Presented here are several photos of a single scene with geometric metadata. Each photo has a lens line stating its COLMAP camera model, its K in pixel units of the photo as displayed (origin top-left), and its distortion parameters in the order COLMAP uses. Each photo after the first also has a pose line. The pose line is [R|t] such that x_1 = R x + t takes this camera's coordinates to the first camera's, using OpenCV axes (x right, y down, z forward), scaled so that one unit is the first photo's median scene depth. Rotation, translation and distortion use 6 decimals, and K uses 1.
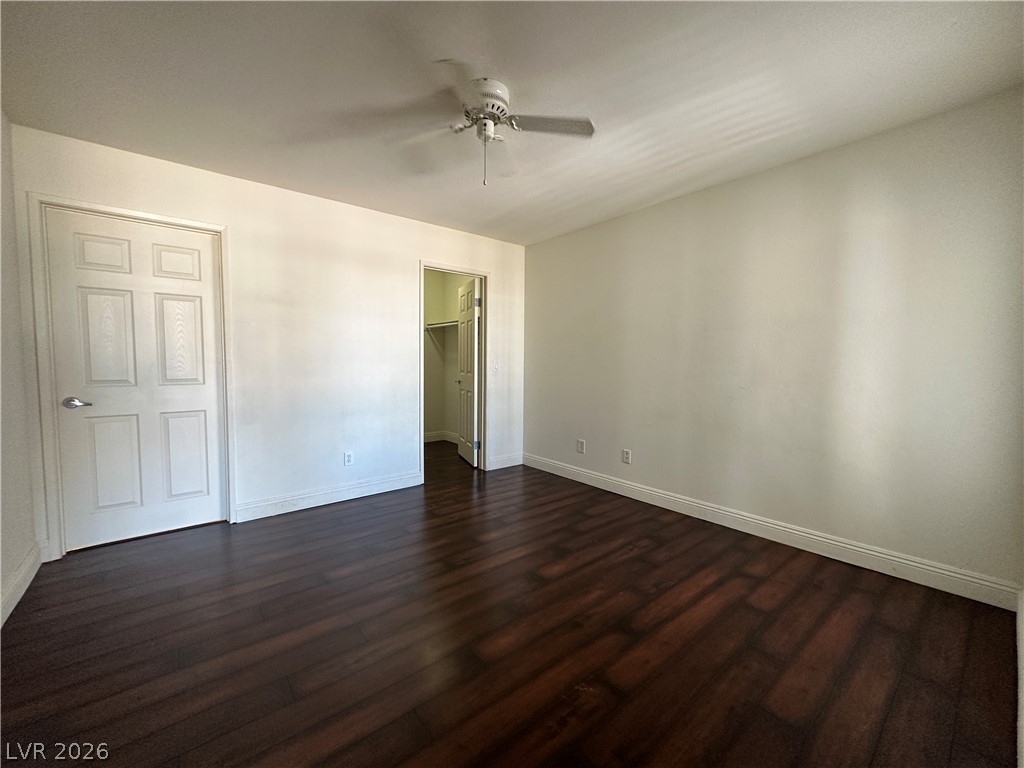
lens RADIAL K [[408.8, 0, 512.0], [0, 408.8, 384.0], [0, 0, 1]] dist [-0.000093, 0.000064]
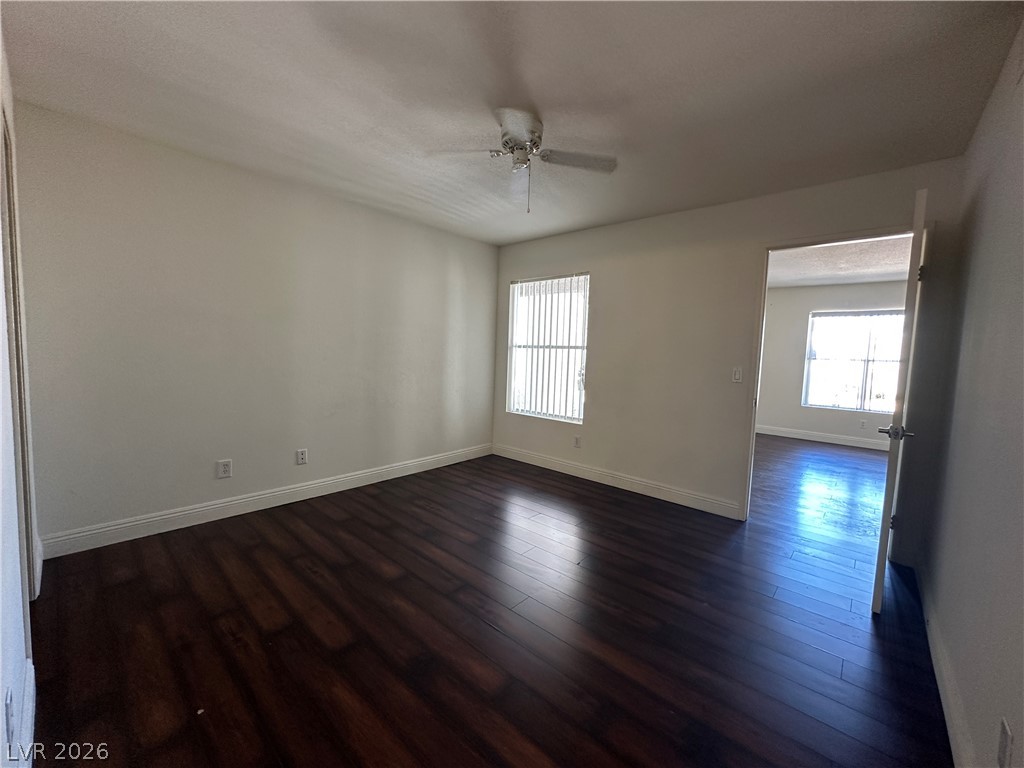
lens RADIAL K [[408.8, 0, 512.0], [0, 408.8, 384.0], [0, 0, 1]] dist [-0.000093, 0.000064]
pose [[-0.139207, -0.092400, 0.985943, -0.750769], [0.025930, 0.994956, 0.096905, -0.069839], [-0.989924, 0.039055, -0.136109, 0.725683]]
